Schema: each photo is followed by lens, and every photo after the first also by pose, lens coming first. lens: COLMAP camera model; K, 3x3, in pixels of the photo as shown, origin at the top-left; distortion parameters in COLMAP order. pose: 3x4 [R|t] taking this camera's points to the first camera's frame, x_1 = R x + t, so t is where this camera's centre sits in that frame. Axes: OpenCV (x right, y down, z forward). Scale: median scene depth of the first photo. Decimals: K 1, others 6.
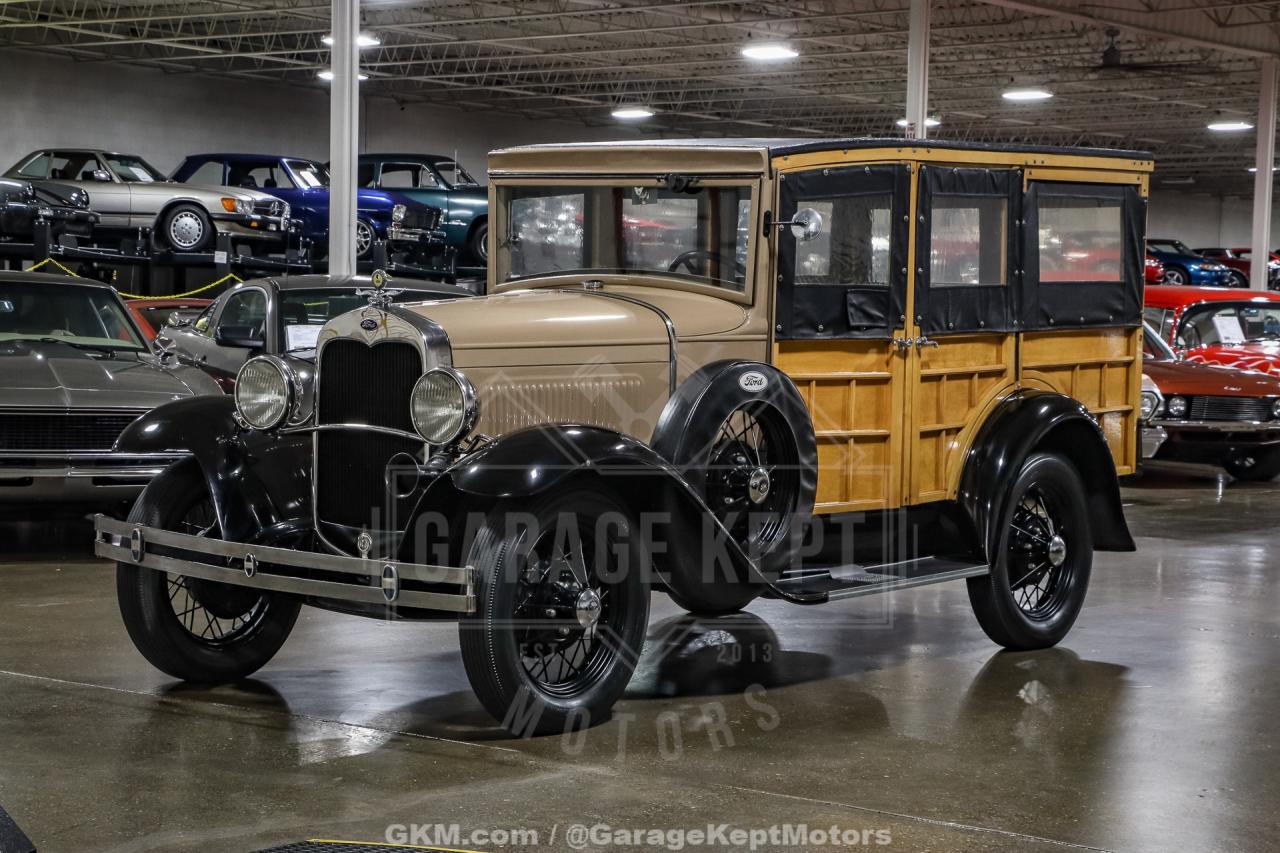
lens RADIAL K [[2445.3, 0, 640.0], [0, 2445.3, 426.5], [0, 0, 1]] dist [0.206153, 0.301829]
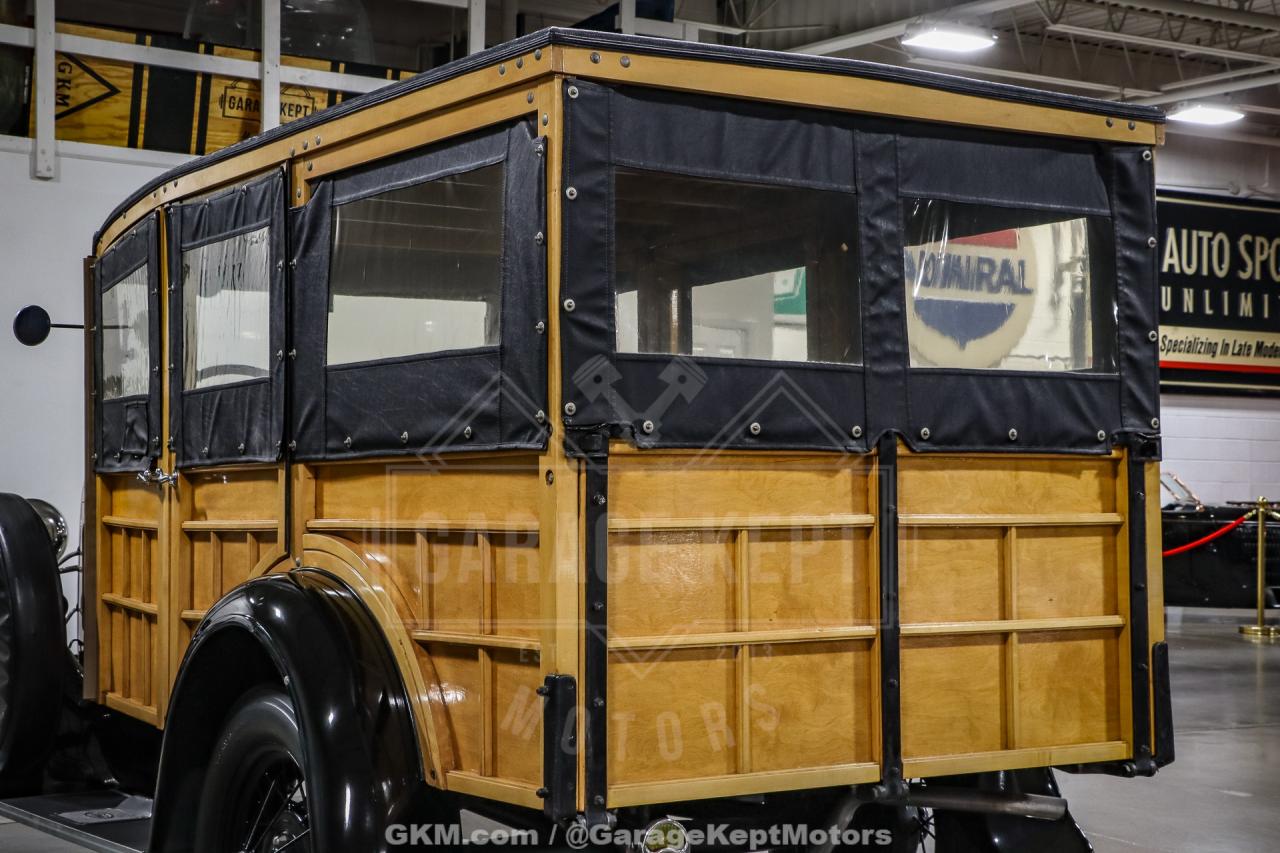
lens RADIAL K [[2086.9, 0, 640.0], [0, 2086.9, 426.5], [0, 0, 1]] dist [0.142399, 0.166726]
pose [[-0.309433, -0.047458, -0.949736, 0.571185], [-0.070270, 0.997164, -0.026933, -0.039175], [0.948321, 0.058404, -0.311891, 1.218215]]
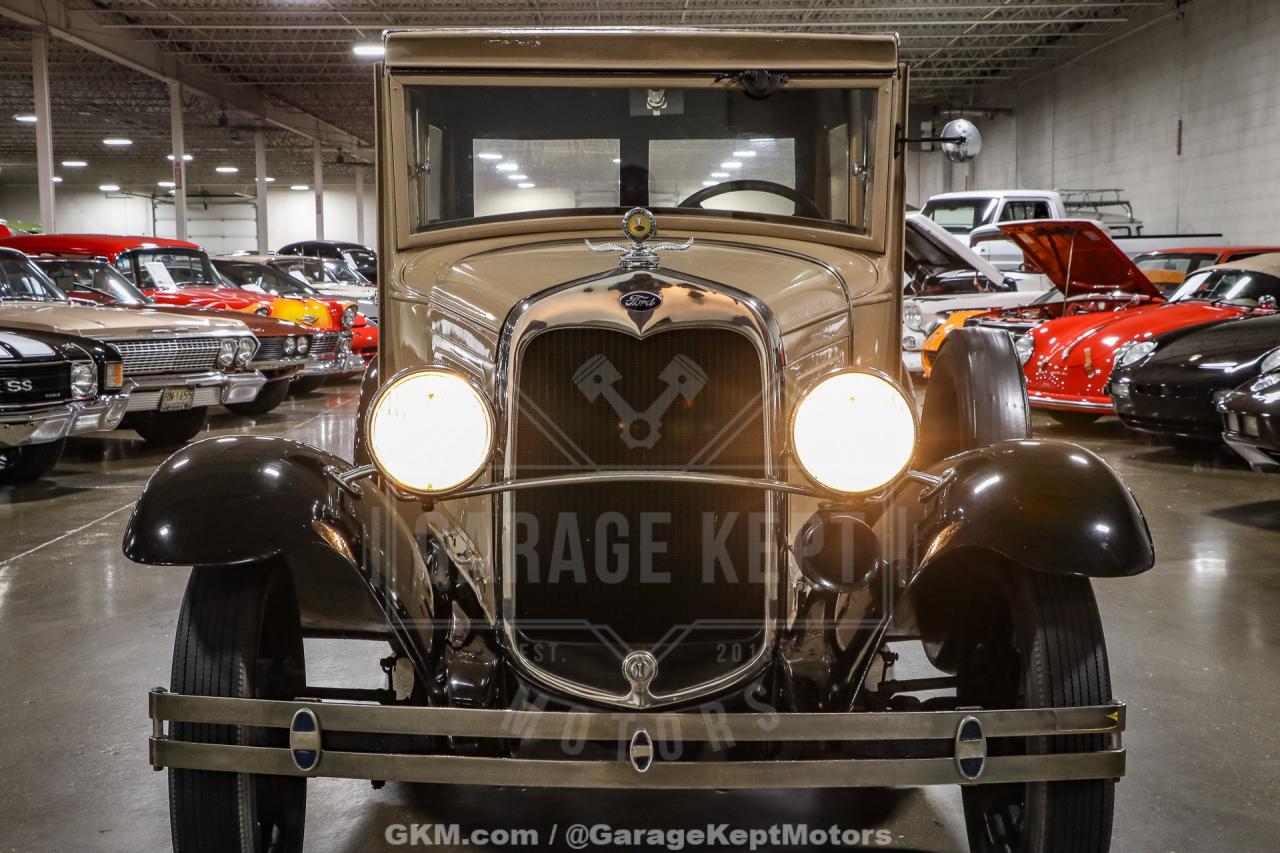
lens RADIAL K [[1938.1, 0, 640.0], [0, 1938.1, 426.5], [0, 0, 1]] dist [0.056558, 0.445887]
pose [[0.779783, -0.081462, 0.620727, -0.330123], [0.055534, 0.996590, 0.061025, -0.032771], [-0.623582, -0.013115, 0.781648, 0.520652]]
